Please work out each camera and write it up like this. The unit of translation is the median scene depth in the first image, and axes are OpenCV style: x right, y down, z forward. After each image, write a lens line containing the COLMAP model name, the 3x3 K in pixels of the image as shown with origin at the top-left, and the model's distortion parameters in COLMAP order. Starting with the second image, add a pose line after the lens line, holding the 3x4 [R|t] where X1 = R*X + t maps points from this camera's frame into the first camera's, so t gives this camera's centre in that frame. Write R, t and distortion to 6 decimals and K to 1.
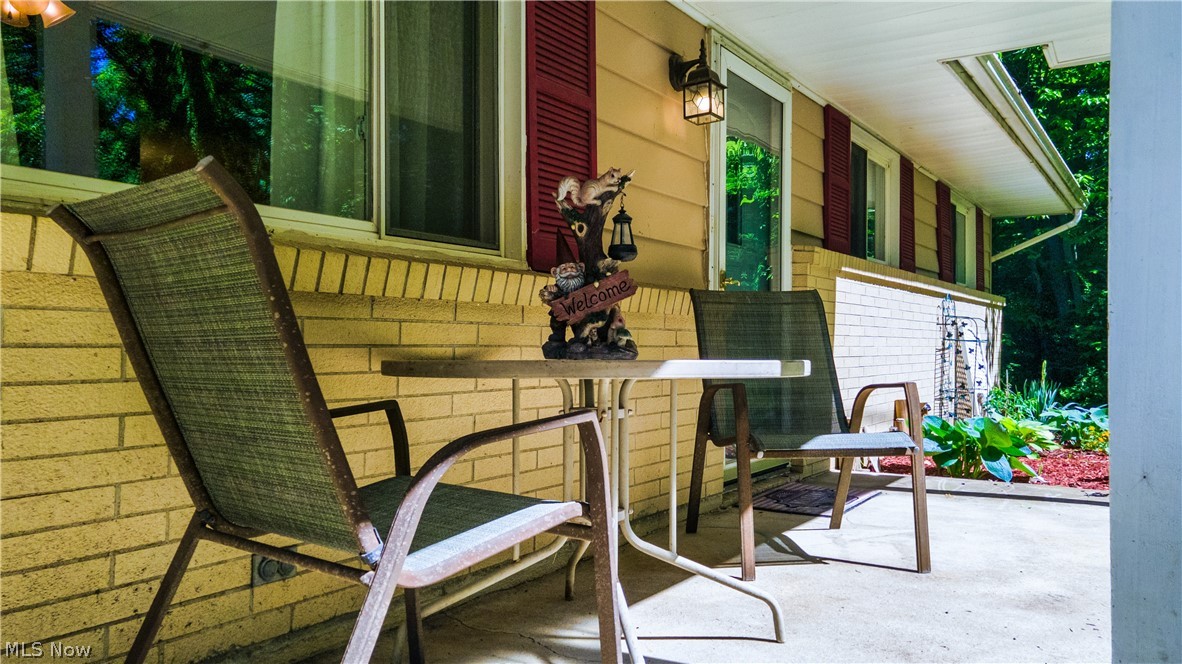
lens RADIAL K [[855.5, 0, 584.5], [0, 855.5, 343.3], [0, 0, 1]] dist [0.042280, 0.002343]
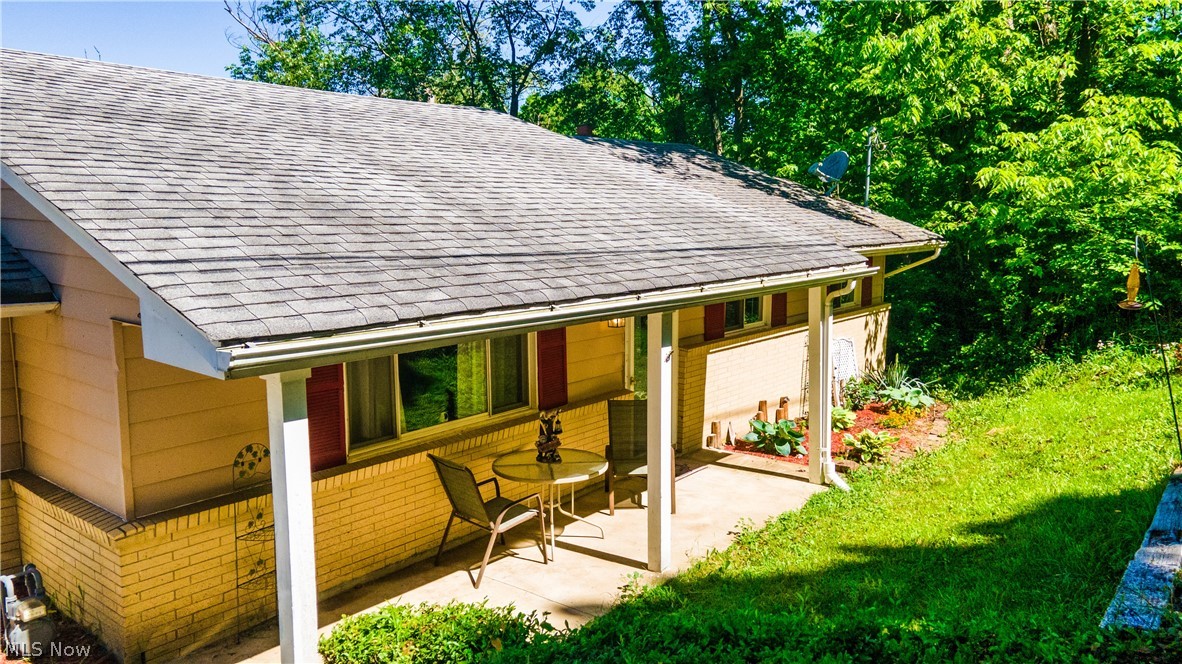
lens RADIAL K [[855.5, 0, 597.1], [0, 855.5, 326.4], [0, 0, 1]] dist [0.042280, 0.002343]
pose [[0.995603, 0.013952, -0.092626, 0.521685], [0.000044, 0.988775, 0.149411, -1.057351], [0.093671, -0.148758, 0.984427, -2.375754]]
